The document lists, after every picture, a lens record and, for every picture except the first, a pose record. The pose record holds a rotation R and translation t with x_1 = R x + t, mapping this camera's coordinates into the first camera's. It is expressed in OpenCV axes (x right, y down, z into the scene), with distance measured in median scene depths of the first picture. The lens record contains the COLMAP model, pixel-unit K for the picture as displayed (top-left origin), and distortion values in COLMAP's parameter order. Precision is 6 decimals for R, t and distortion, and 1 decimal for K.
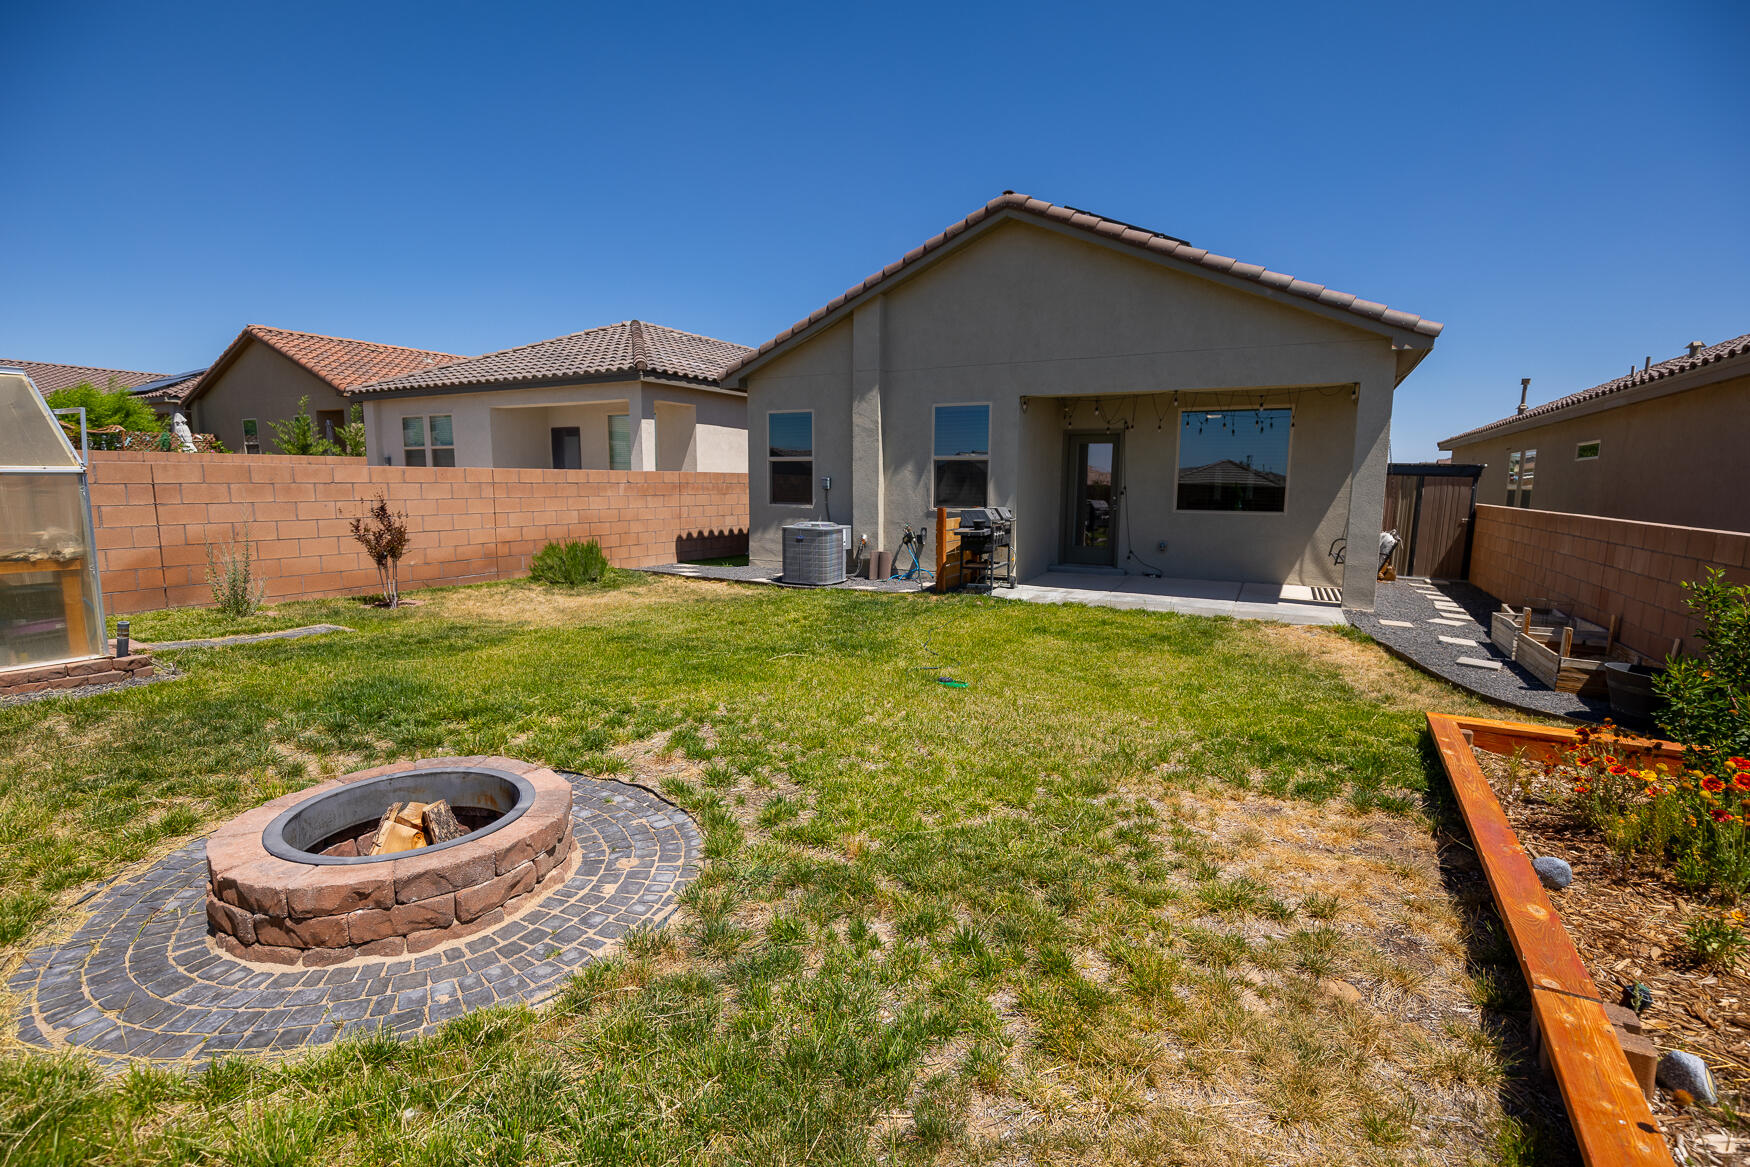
lens RADIAL K [[801.6, 0, 875.0], [0, 801.6, 583.5], [0, 0, 1]] dist [-0.000003, -0.000178]
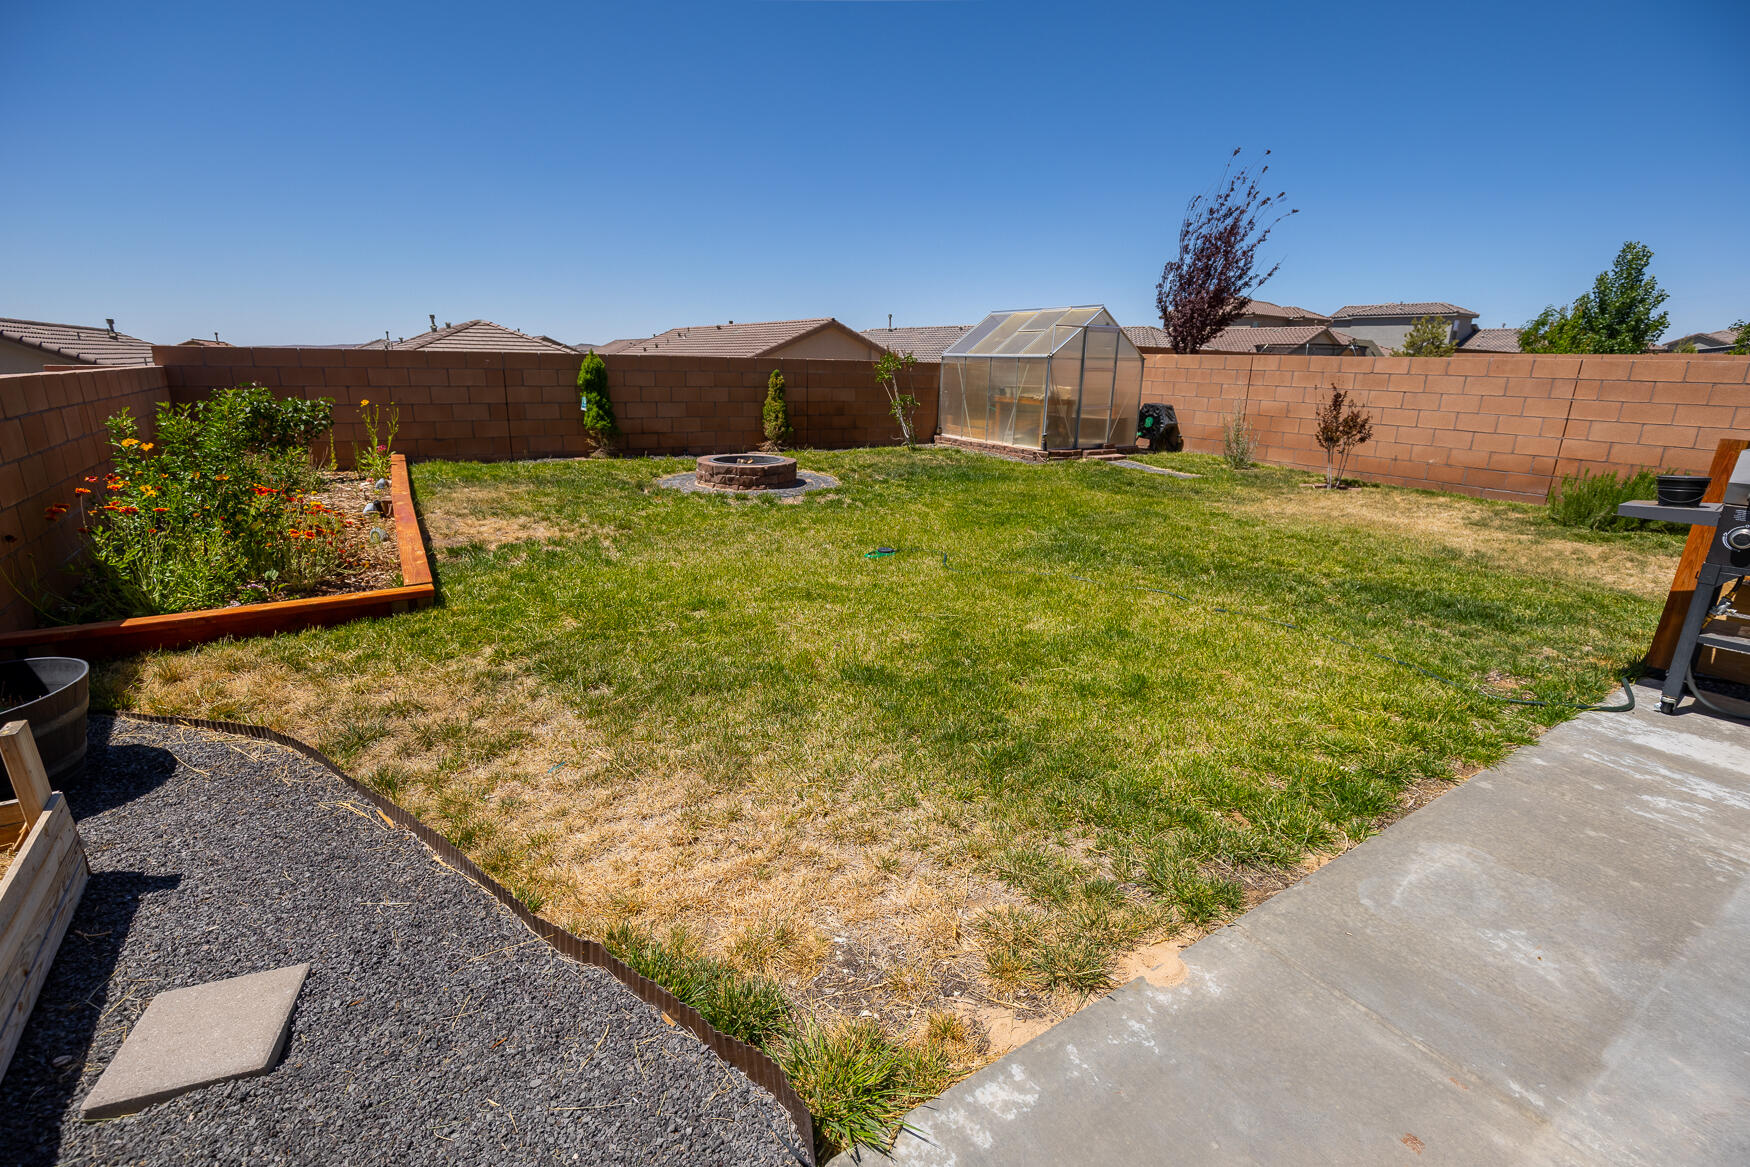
lens RADIAL K [[801.6, 0, 875.0], [0, 801.6, 583.5], [0, 0, 1]] dist [-0.000003, -0.000178]
pose [[-0.450969, 0.239532, -0.859797, 0.615233], [-0.127840, 0.936048, 0.327828, -0.126110], [0.883337, 0.257757, -0.391507, 0.887052]]
